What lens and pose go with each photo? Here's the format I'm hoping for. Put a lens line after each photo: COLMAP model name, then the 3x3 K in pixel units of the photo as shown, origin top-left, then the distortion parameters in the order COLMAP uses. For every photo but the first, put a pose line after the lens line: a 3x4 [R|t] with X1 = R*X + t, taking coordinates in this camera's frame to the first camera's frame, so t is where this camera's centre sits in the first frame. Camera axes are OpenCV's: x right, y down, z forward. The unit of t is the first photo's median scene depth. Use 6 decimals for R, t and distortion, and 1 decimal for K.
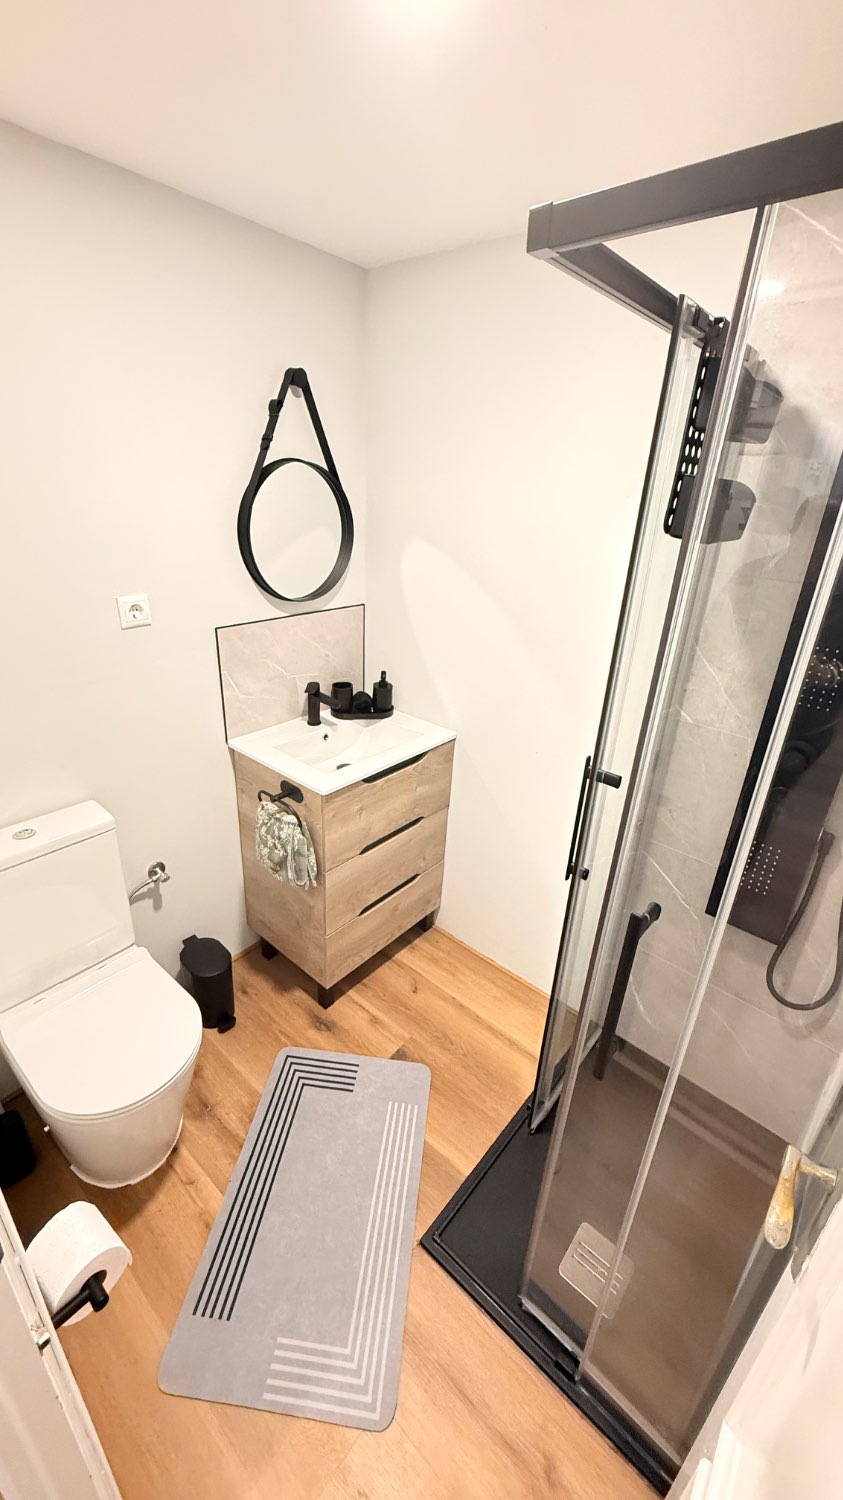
lens RADIAL K [[597.1, 0, 424.1], [0, 597.1, 749.4], [0, 0, 1]] dist [0.002624, -0.000092]
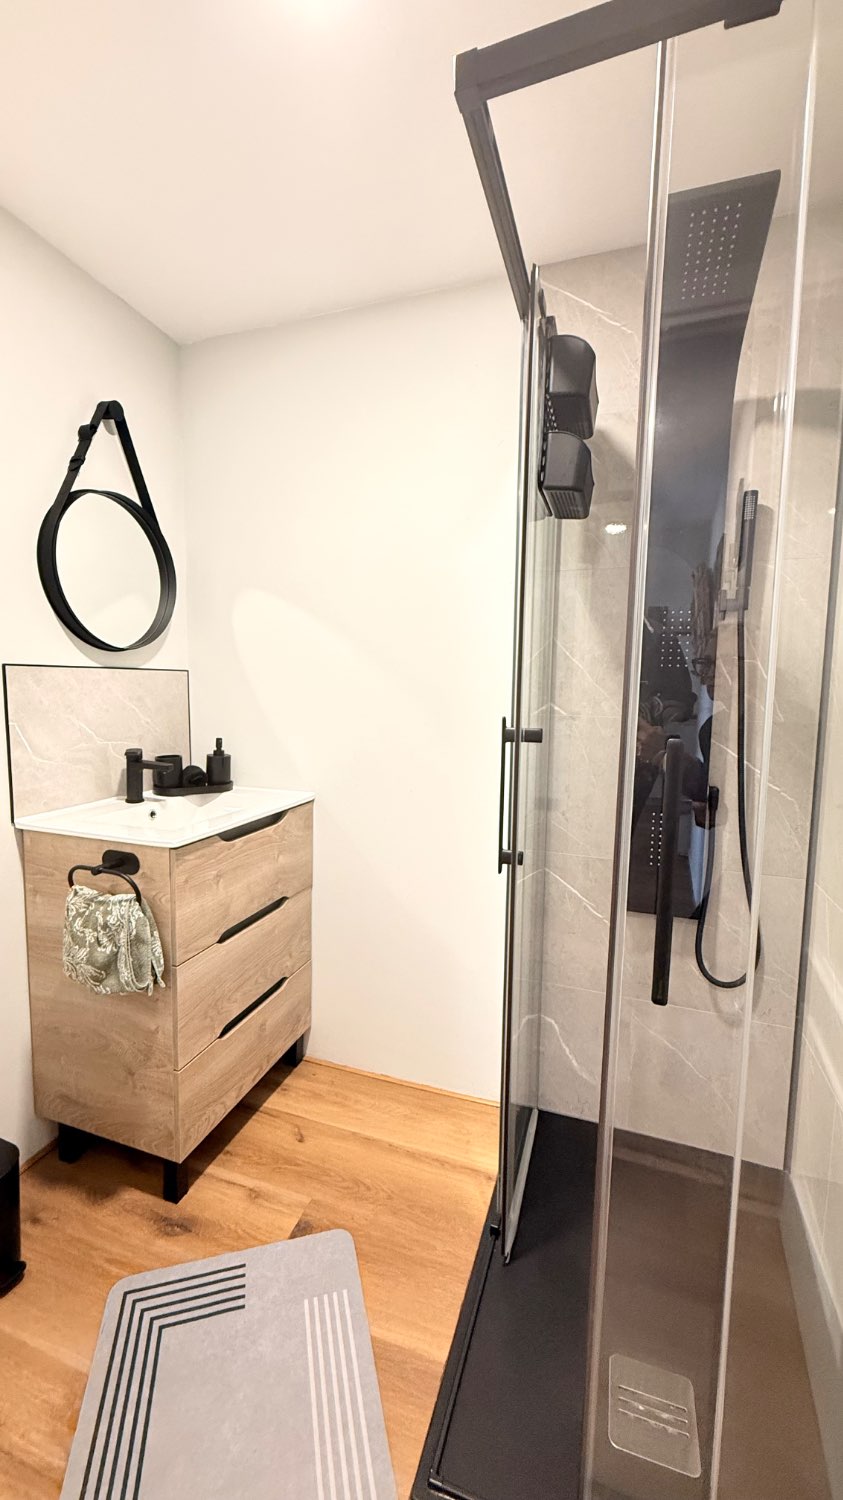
lens RADIAL K [[597.1, 0, 424.1], [0, 597.1, 749.4], [0, 0, 1]] dist [0.002624, -0.000092]
pose [[0.928404, -0.073087, 0.364312, -0.122775], [0.178825, 0.947336, -0.265662, 0.190951], [-0.325710, 0.311790, 0.892581, 0.151259]]
